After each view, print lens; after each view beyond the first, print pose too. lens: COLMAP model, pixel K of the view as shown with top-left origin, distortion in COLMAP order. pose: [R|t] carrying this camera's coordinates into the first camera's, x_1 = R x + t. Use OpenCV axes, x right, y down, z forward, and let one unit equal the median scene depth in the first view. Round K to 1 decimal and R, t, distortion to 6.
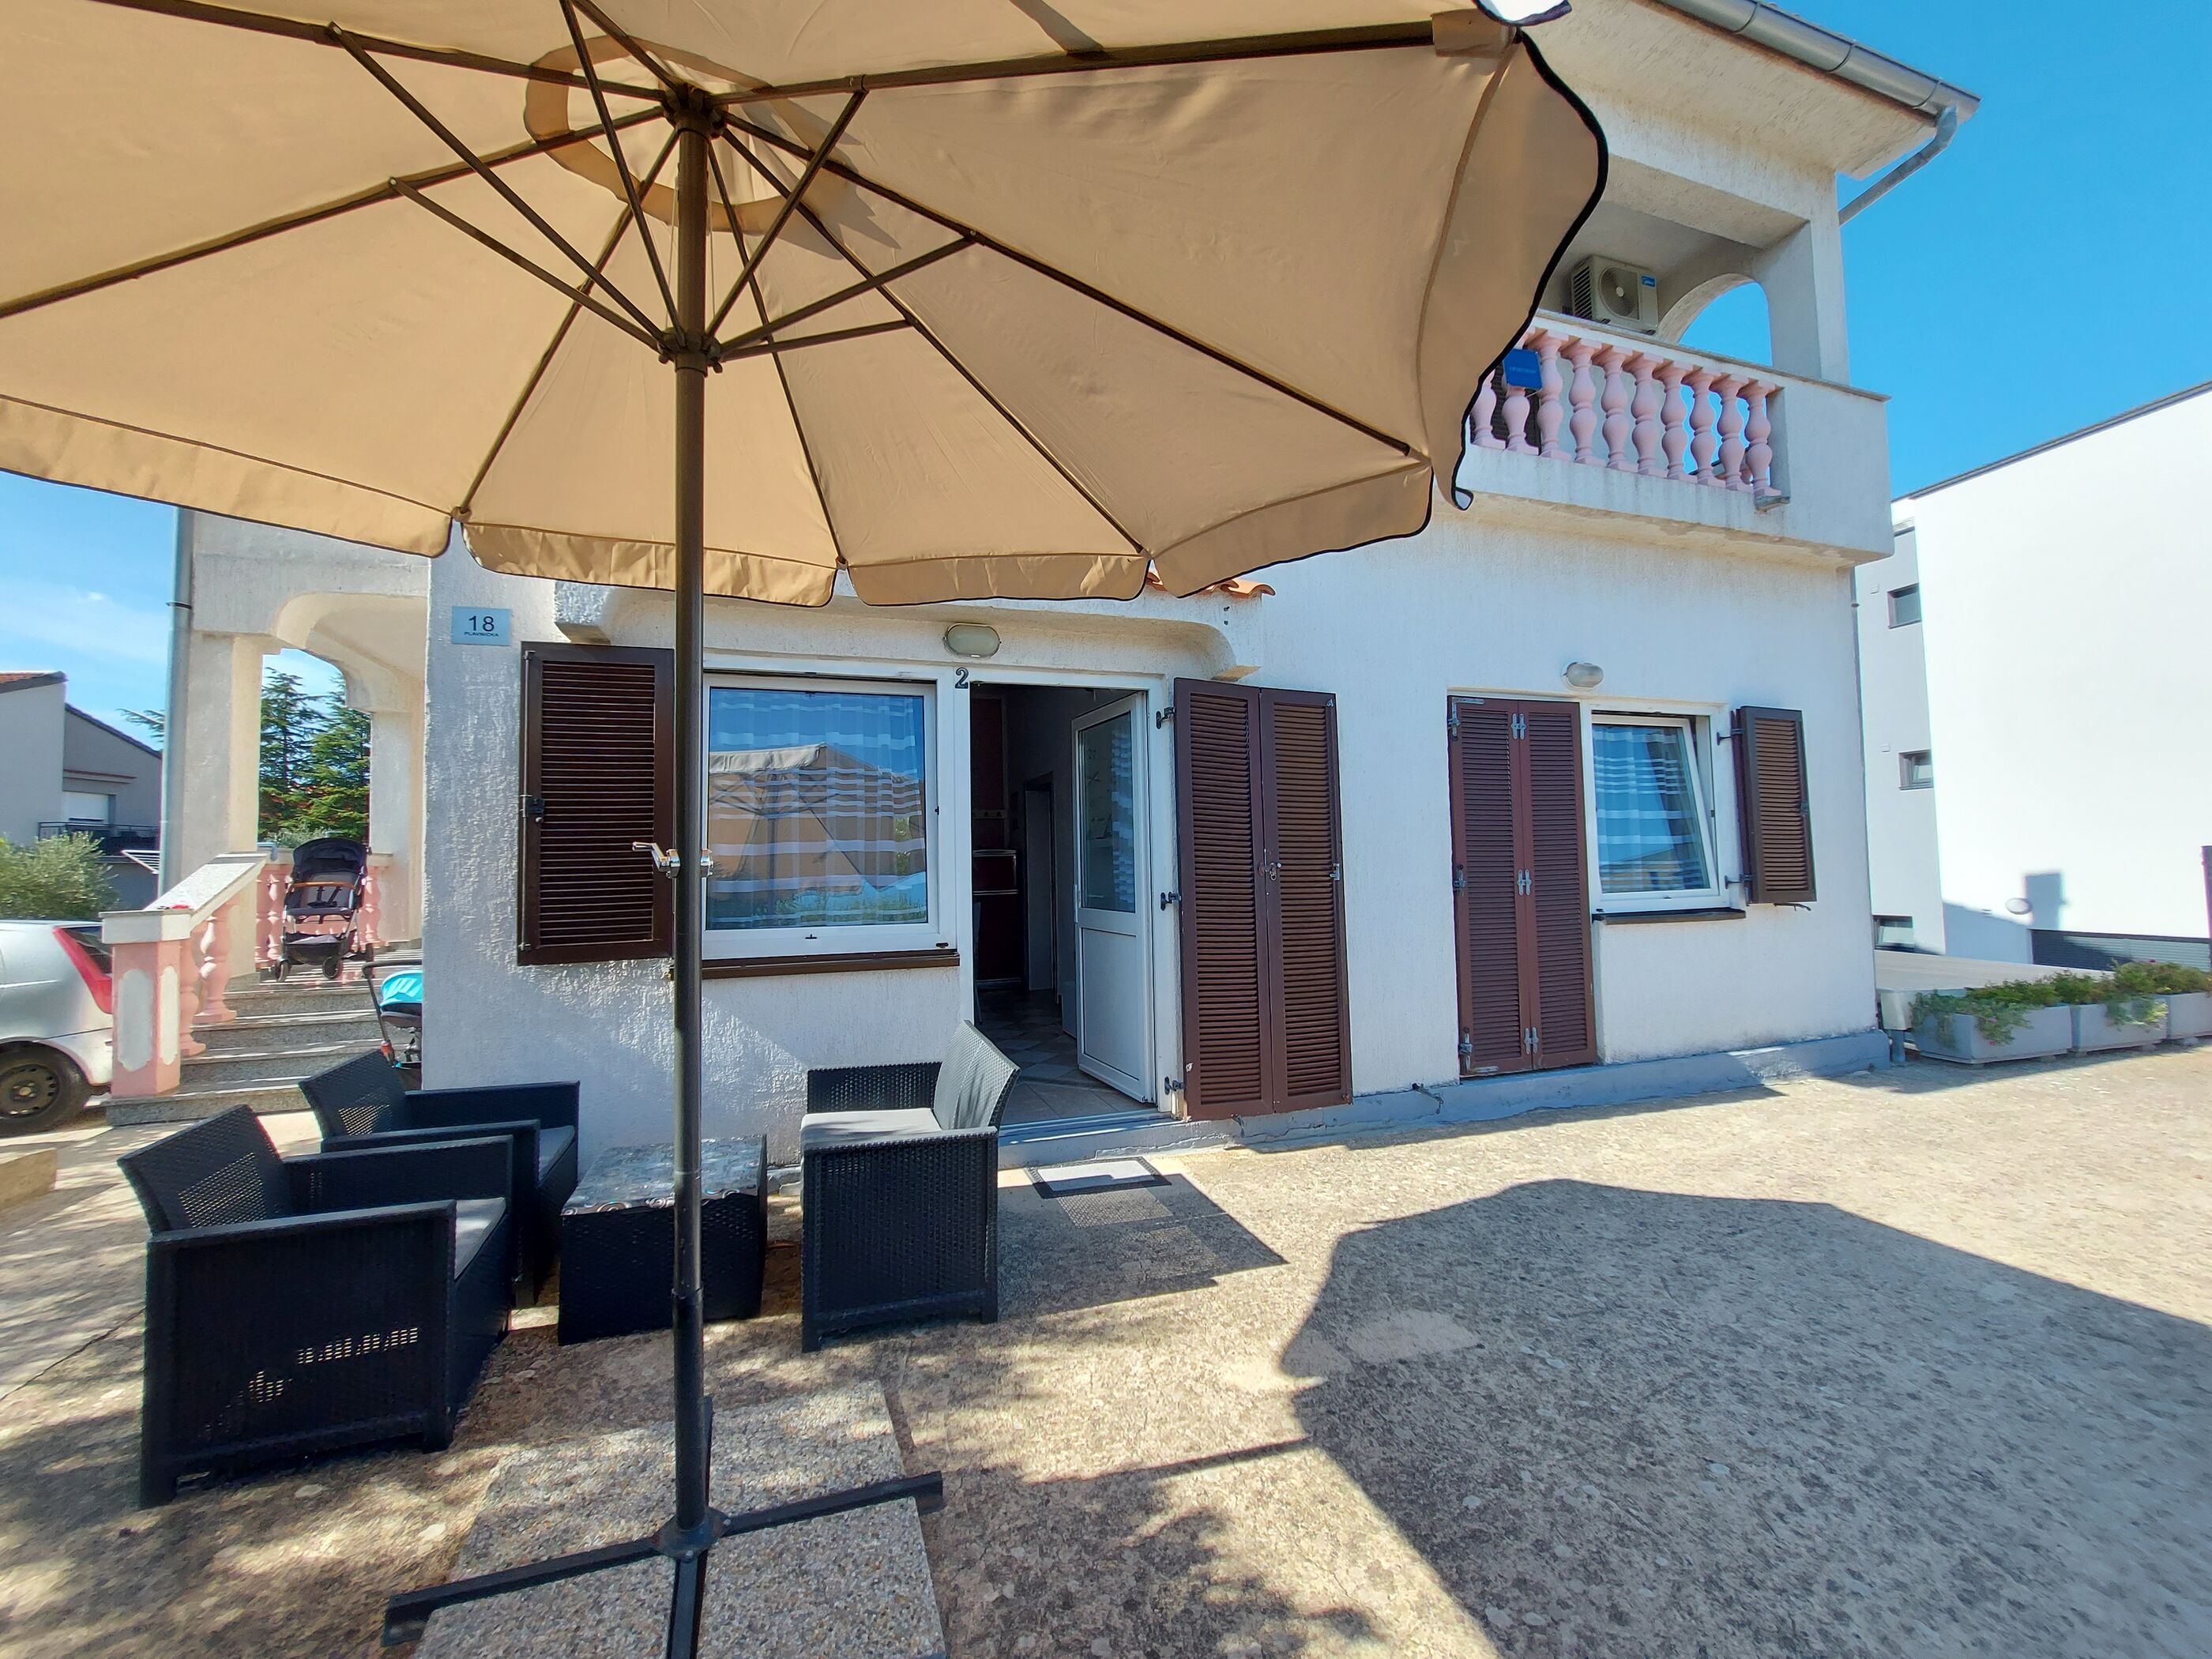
lens RADIAL K [[890.1, 0, 1106.0], [0, 890.1, 829.5], [0, 0, 1]] dist [-0.003521, -0.005736]
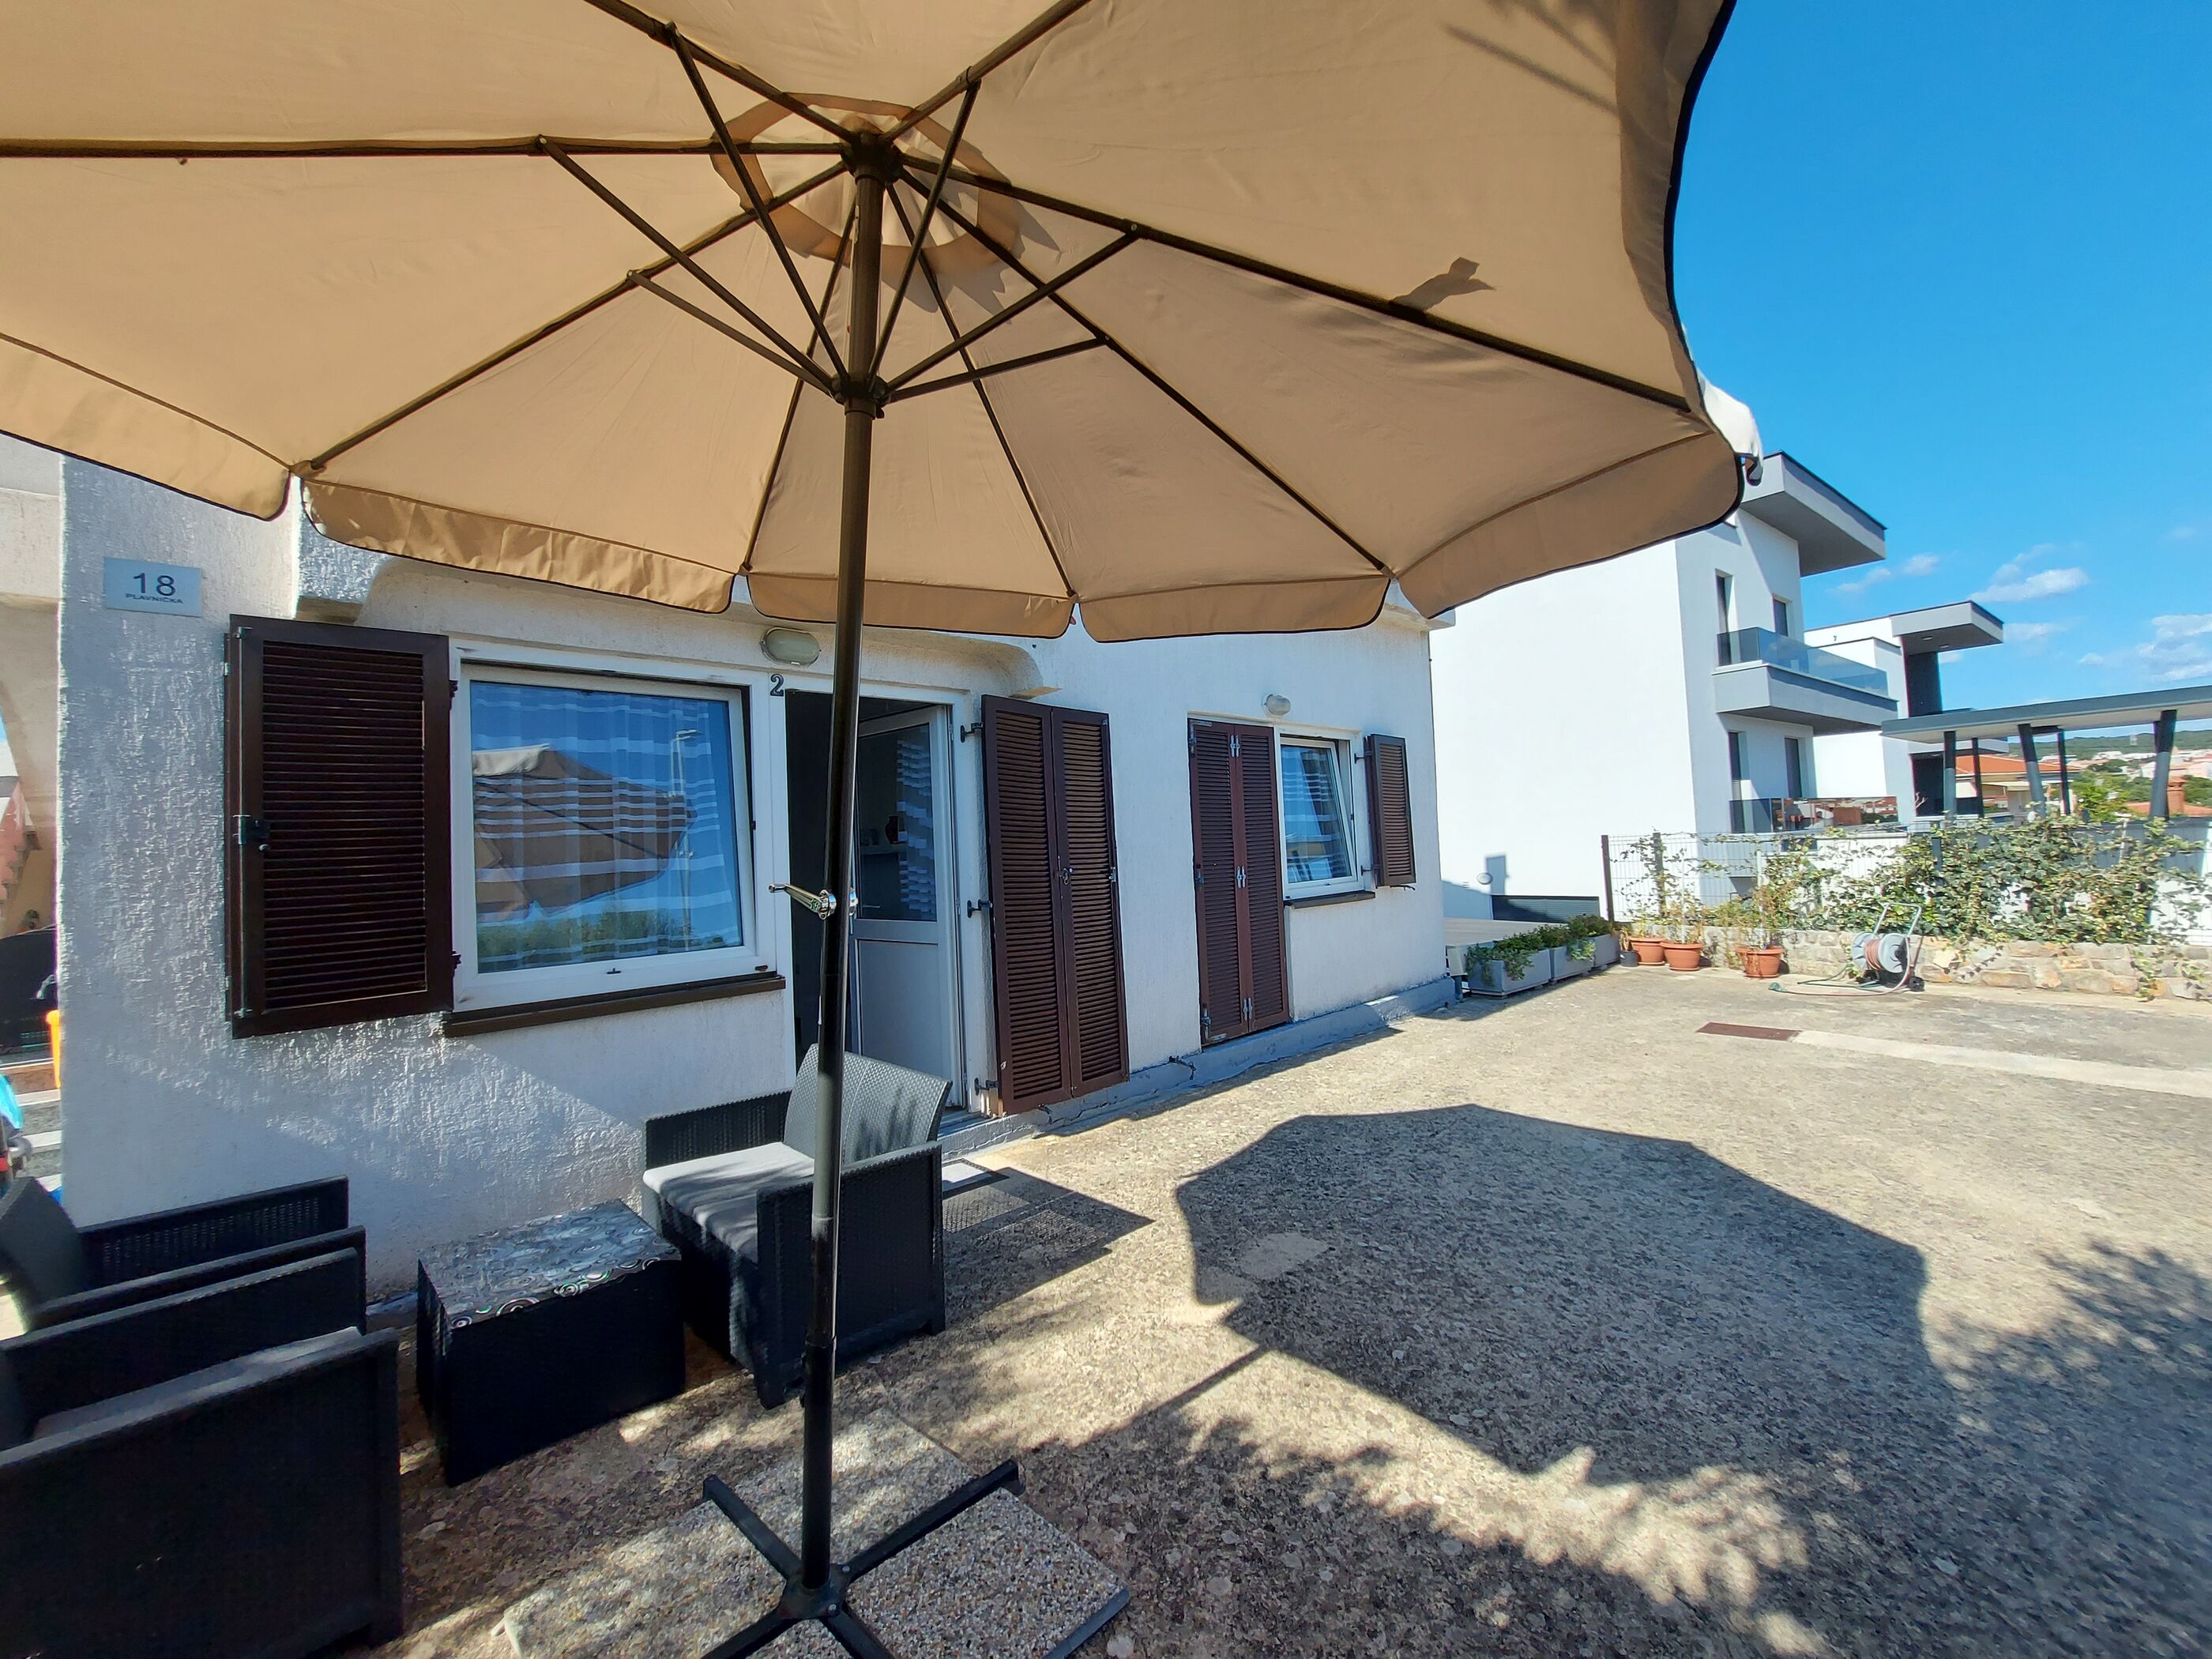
lens RADIAL K [[898.8, 0, 1105.4], [0, 898.8, 815.9], [0, 0, 1]] dist [0.001502, -0.007306]
pose [[0.901069, -0.007690, 0.433607, -0.308207], [0.011882, 0.999905, -0.006958, -0.023253], [-0.433513, 0.011422, 0.901075, -0.017427]]
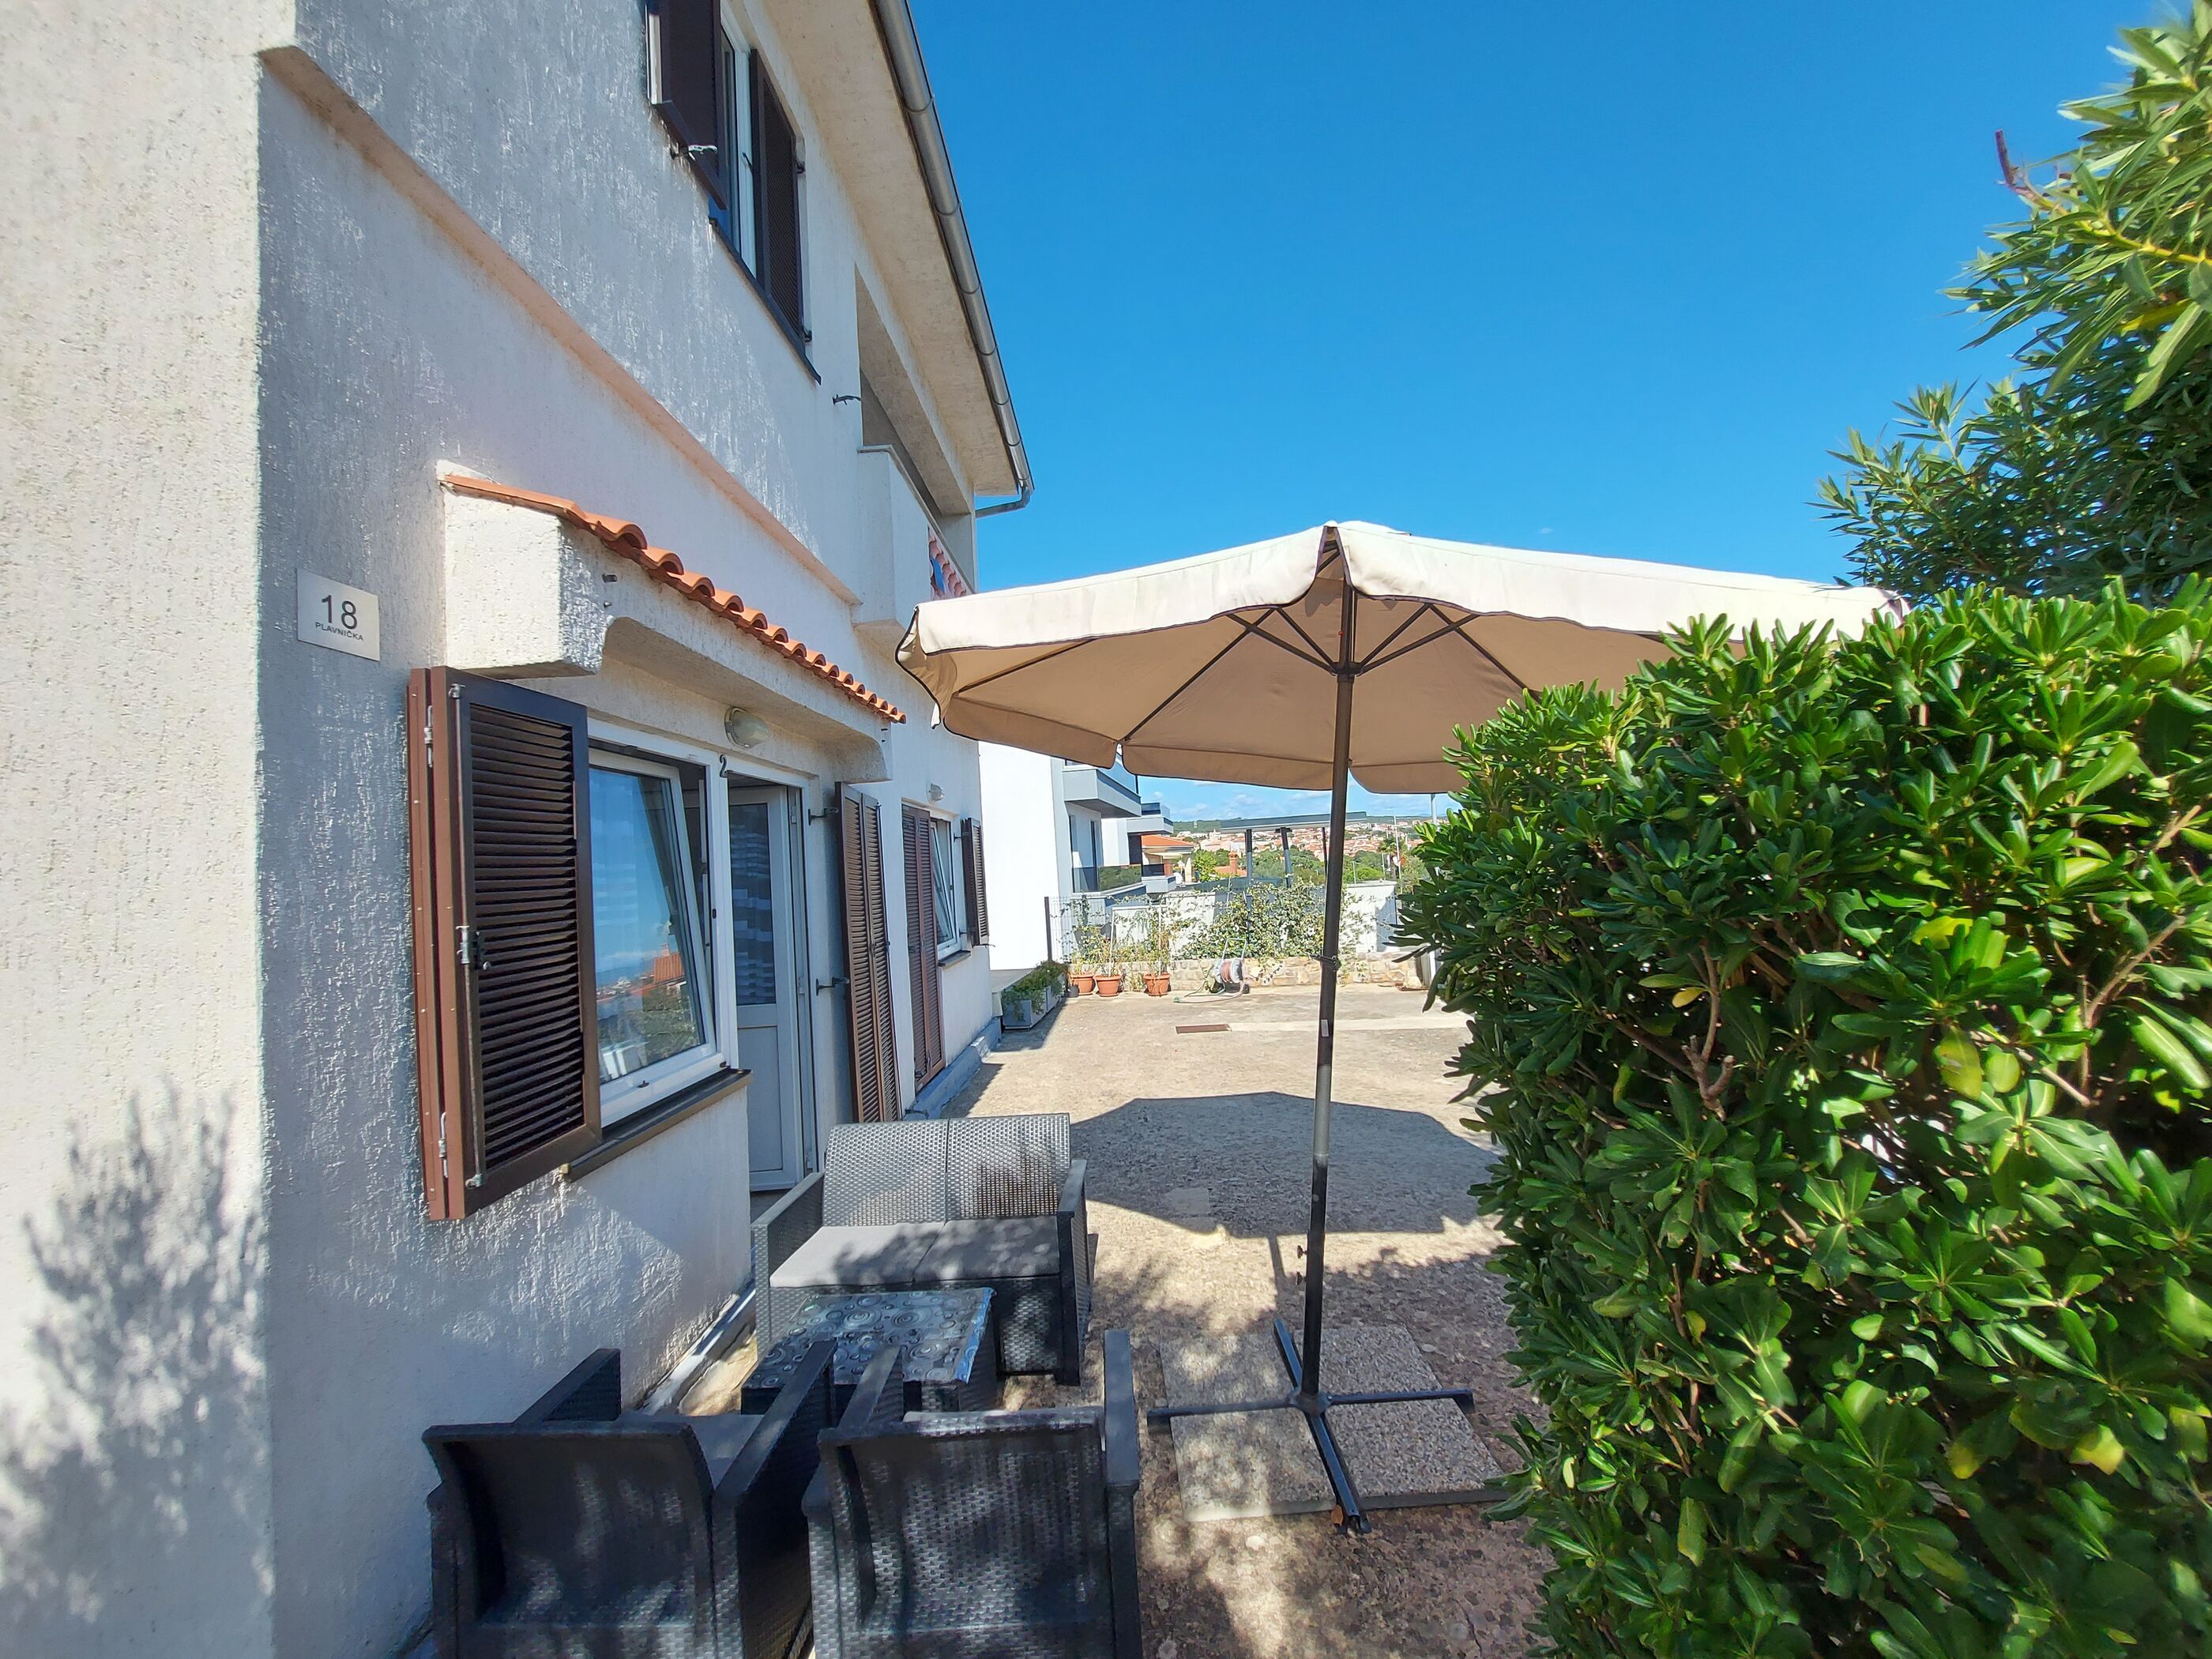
lens RADIAL K [[908.0, 0, 1099.3], [0, 908.0, 835.9], [0, 0, 1]] dist [-0.000083, -0.000140]
pose [[0.345056, 0.030971, 0.938071, -1.051500], [0.014852, 0.999150, -0.038451, -0.067472], [-0.938464, 0.027200, 0.344303, 0.376496]]
